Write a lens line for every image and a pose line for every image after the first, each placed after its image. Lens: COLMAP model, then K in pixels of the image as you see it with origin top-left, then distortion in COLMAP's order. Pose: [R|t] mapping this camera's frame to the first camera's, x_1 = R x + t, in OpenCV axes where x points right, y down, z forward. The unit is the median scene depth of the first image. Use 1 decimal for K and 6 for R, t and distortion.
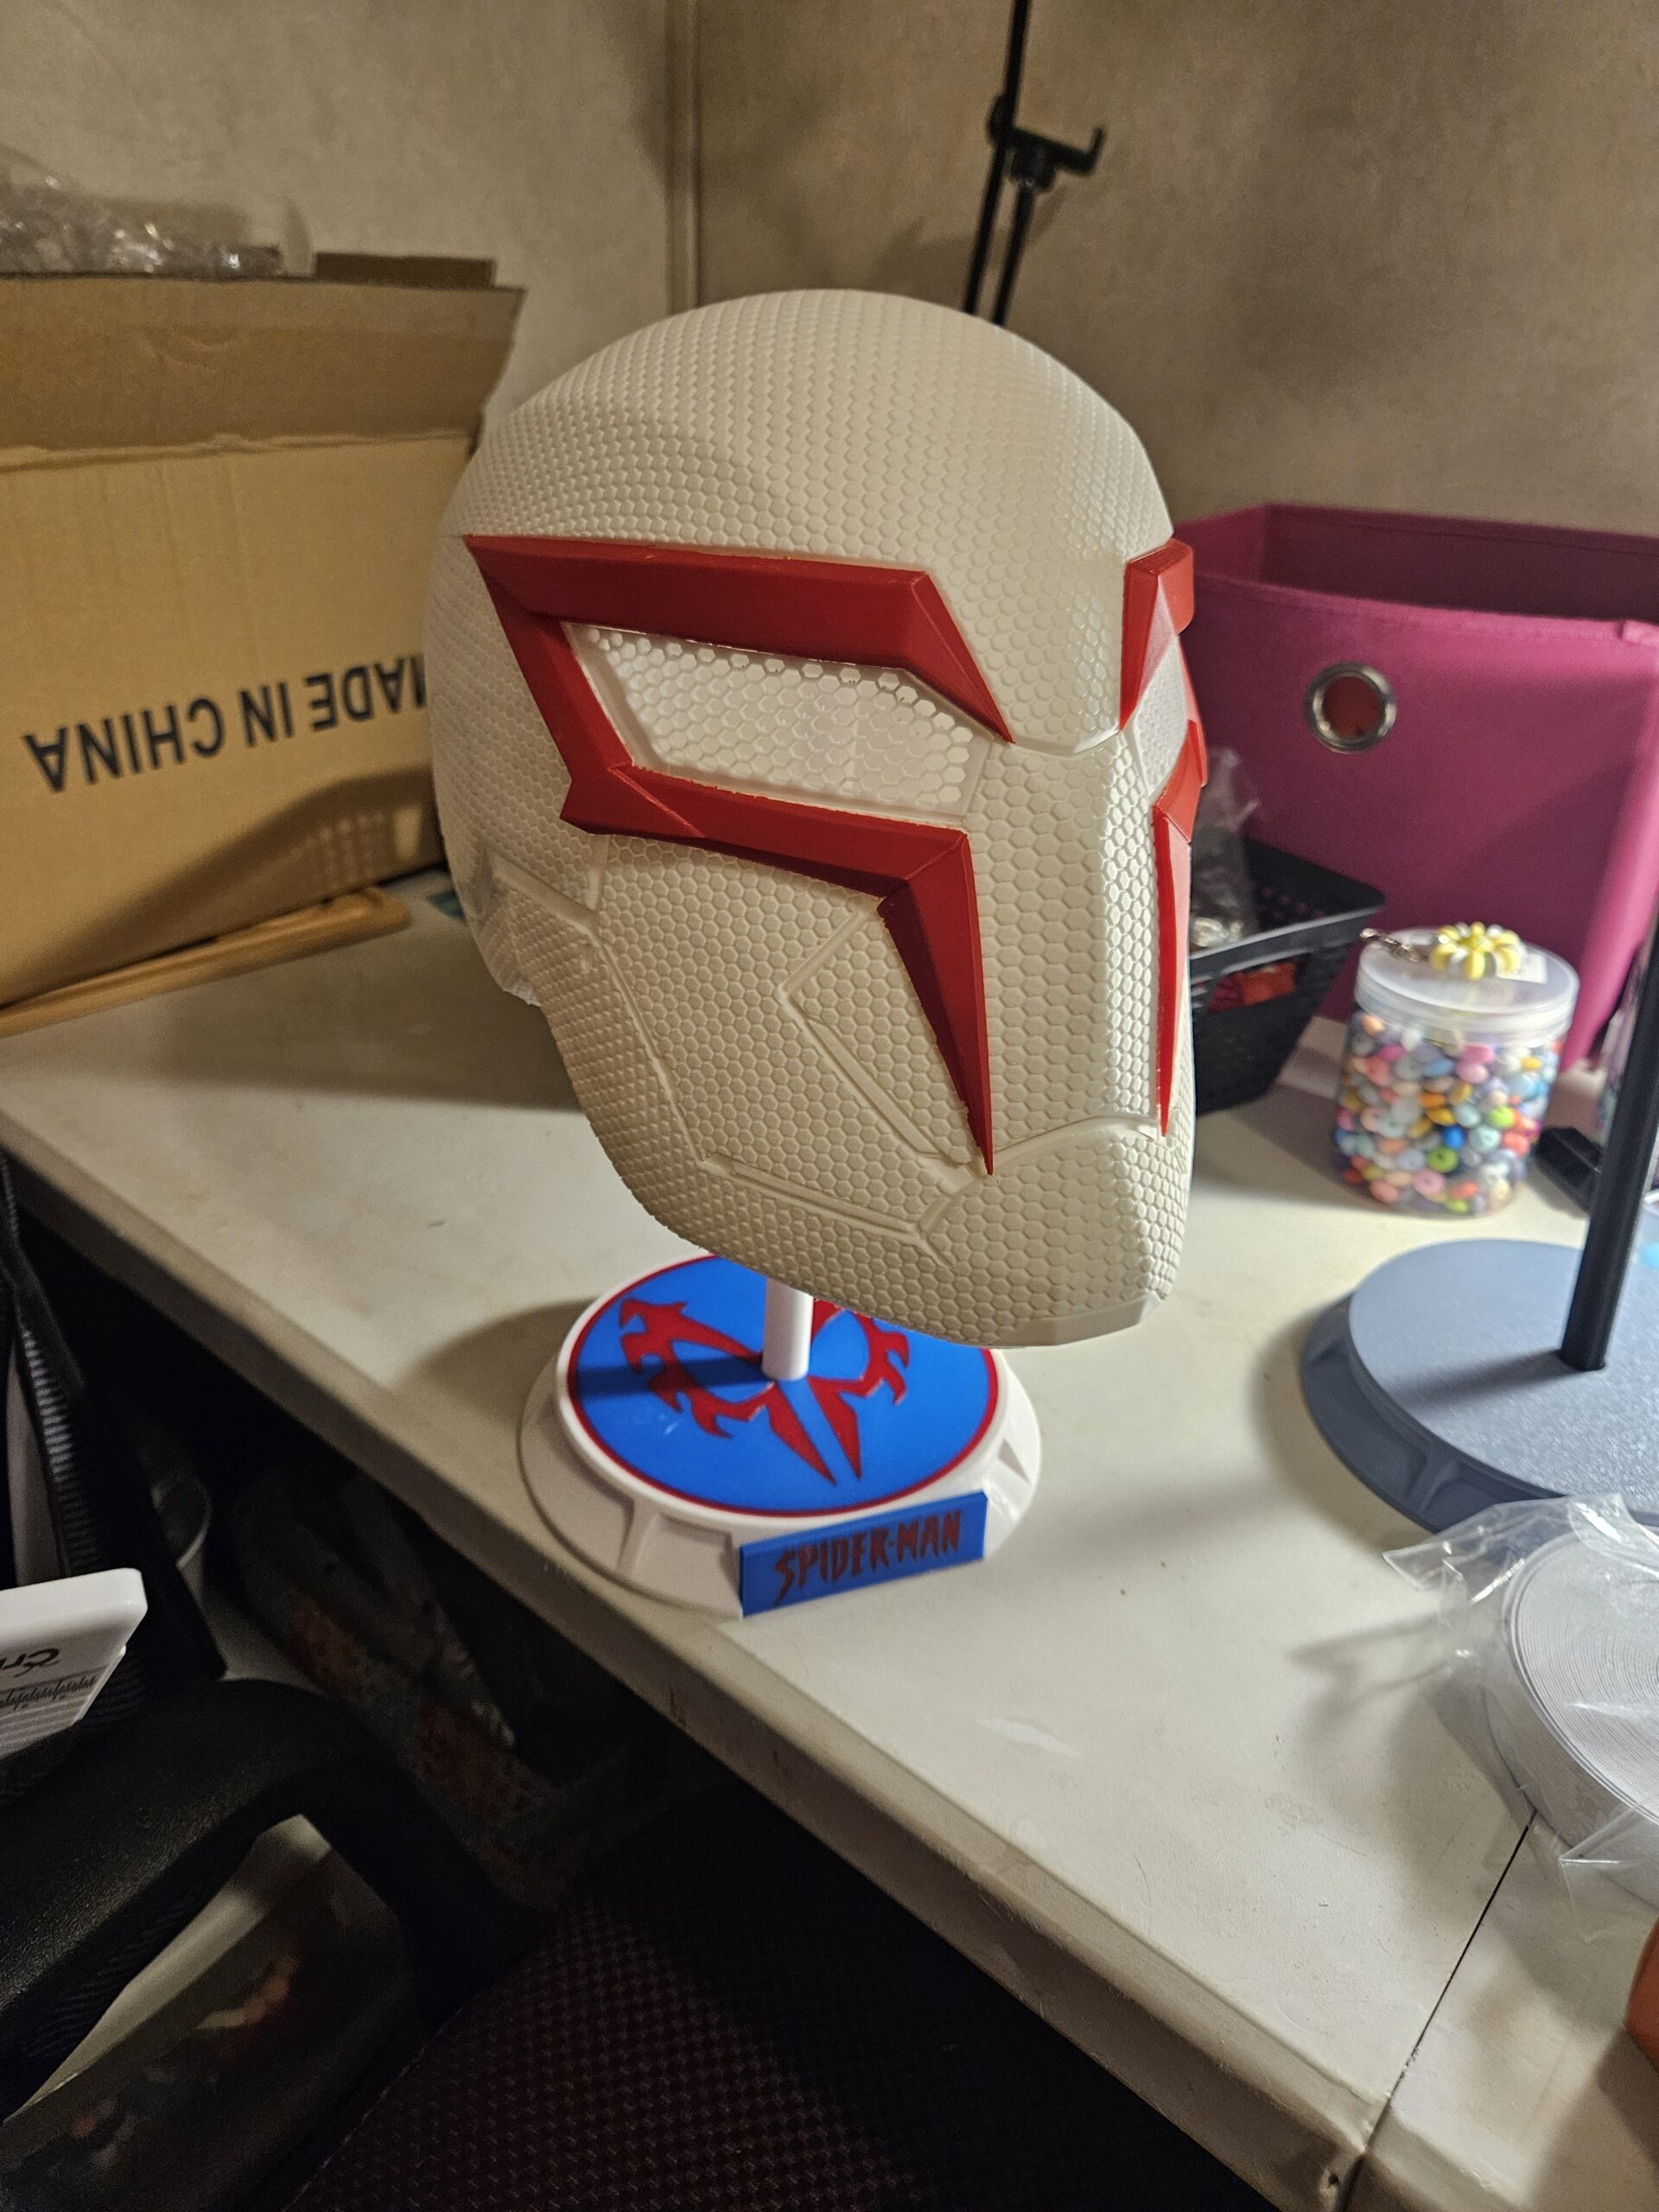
lens RADIAL K [[1502.4, 0, 826.8], [0, 1502.4, 1105.0], [0, 0, 1]] dist [0.009071, -0.011682]
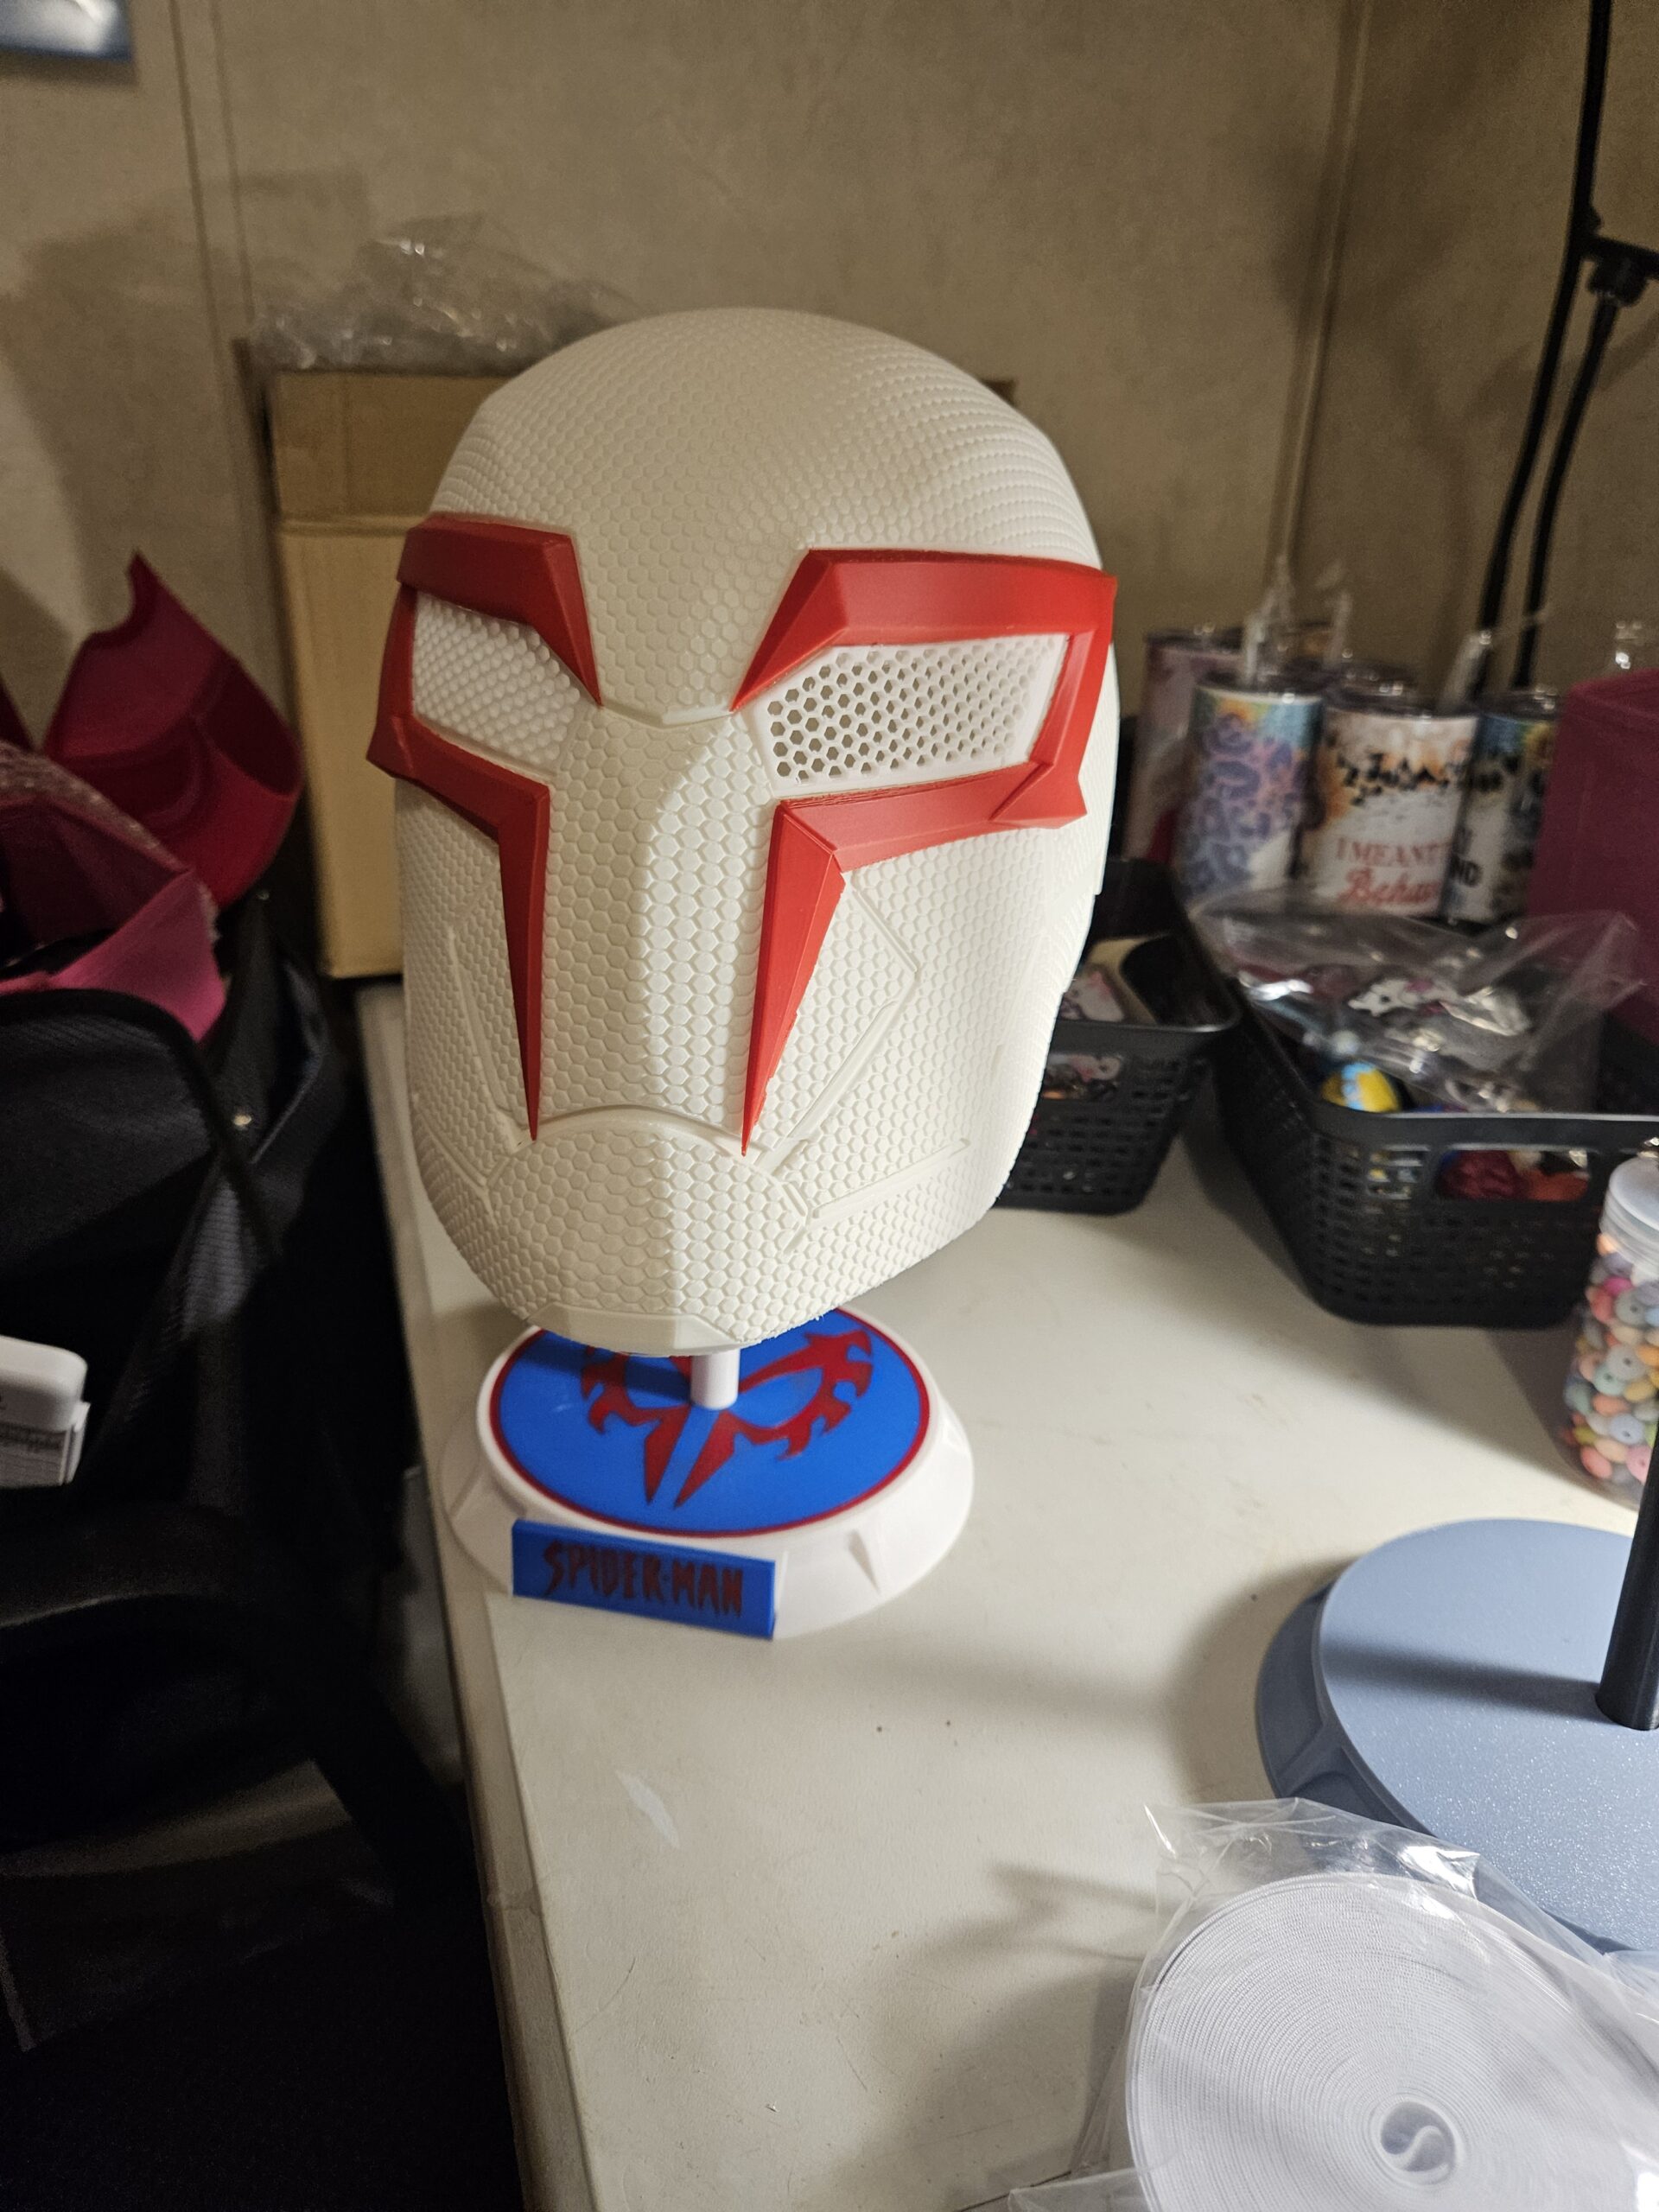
lens RADIAL K [[1502.4, 0, 827.6], [0, 1502.4, 1105.0], [0, 0, 1]] dist [0.009071, -0.011682]
pose [[0.866744, 0.207969, -0.453324, 0.534602], [-0.250963, 0.967325, -0.036062, 0.008715], [0.431012, 0.145024, 0.890616, 0.155816]]
